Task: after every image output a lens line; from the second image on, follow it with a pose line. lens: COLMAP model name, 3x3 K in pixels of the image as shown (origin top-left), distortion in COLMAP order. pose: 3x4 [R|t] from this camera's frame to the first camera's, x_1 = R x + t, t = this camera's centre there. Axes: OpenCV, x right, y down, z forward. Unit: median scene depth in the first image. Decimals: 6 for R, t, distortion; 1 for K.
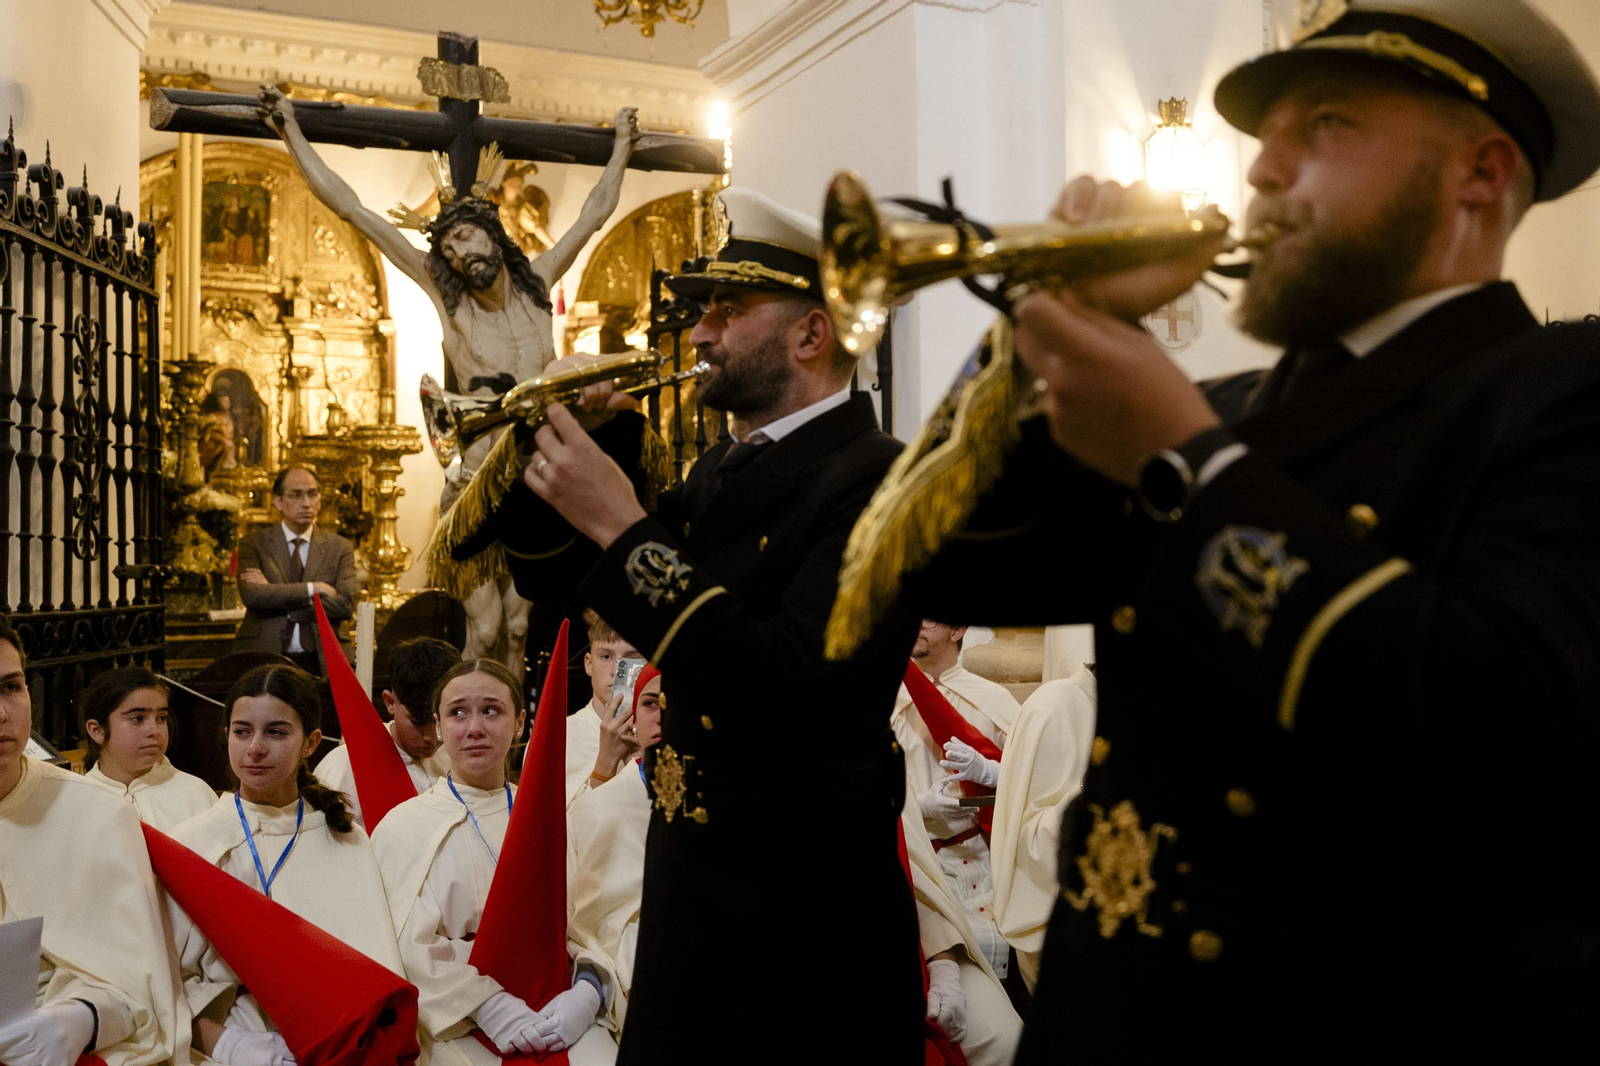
lens RADIAL K [[1713.4, 0, 869.6], [0, 1713.4, 485.8], [0, 0, 1]] dist [0.000597, -0.016495]
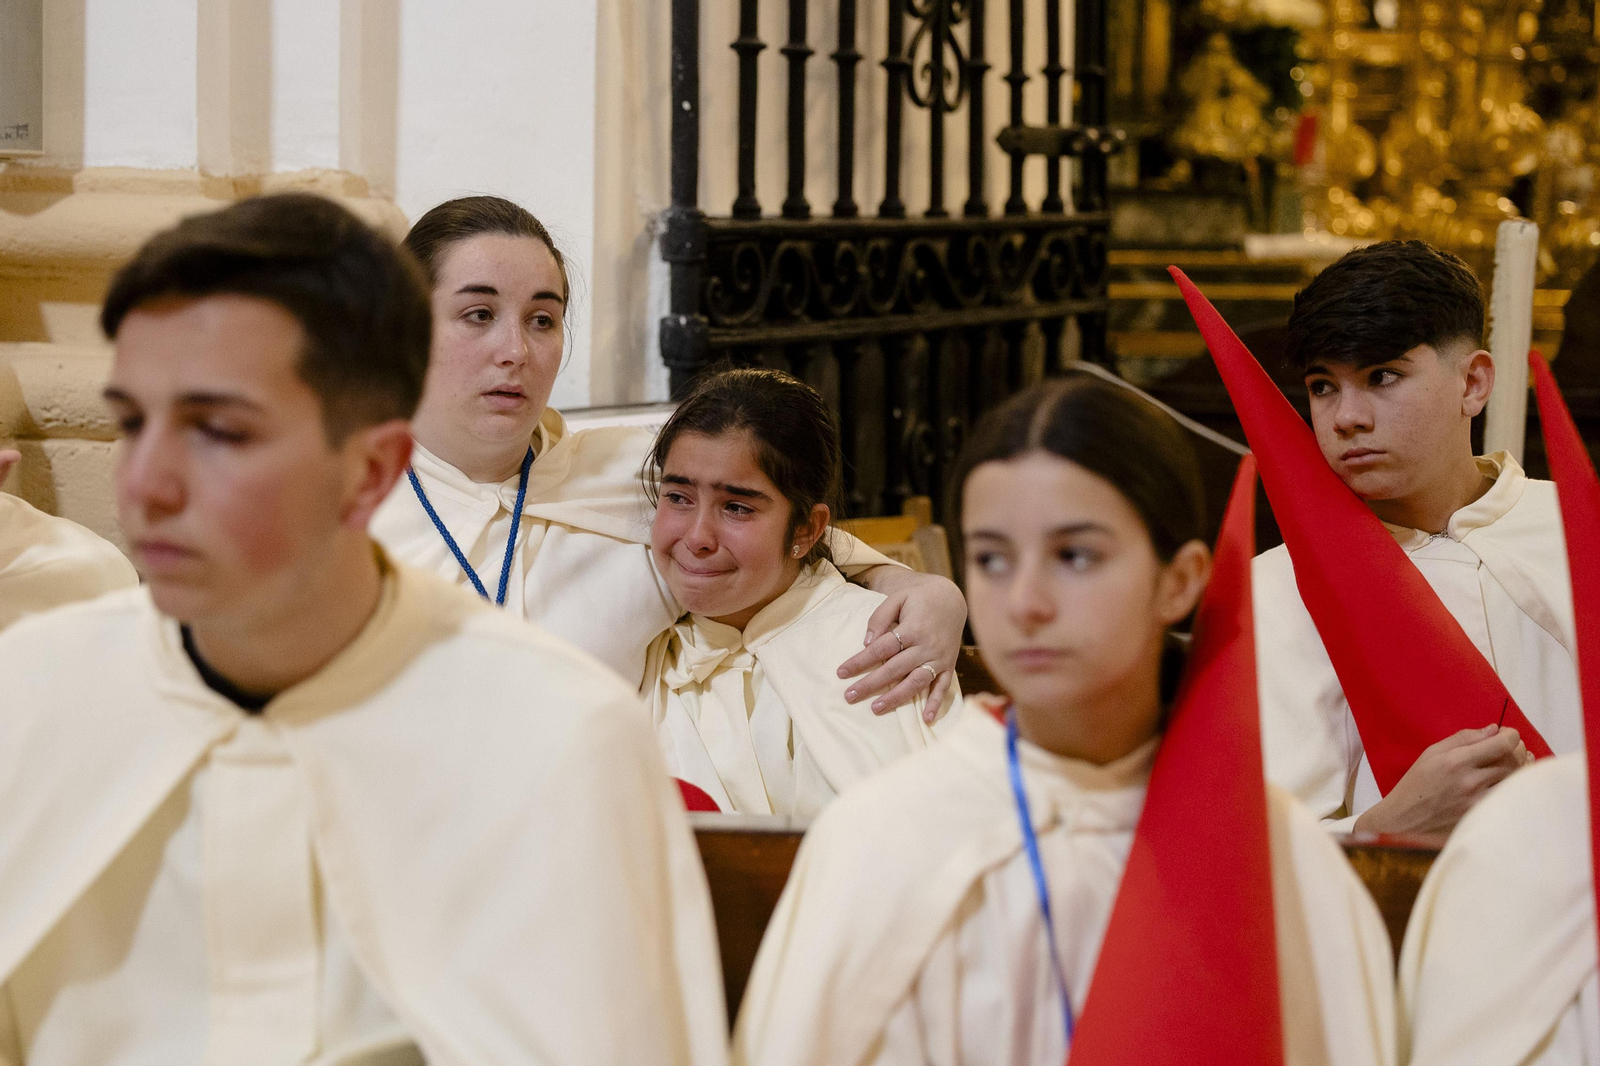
lens RADIAL K [[3357.8, 0, 741.5], [0, 3357.8, 532.5], [0, 0, 1]] dist [0.000245, 0.039849]
pose [[0.855417, 0.079481, -0.511805, -0.027805], [-0.000095, 0.988180, 0.153300, 0.015811], [0.517940, -0.131087, 0.845313, 0.180295]]
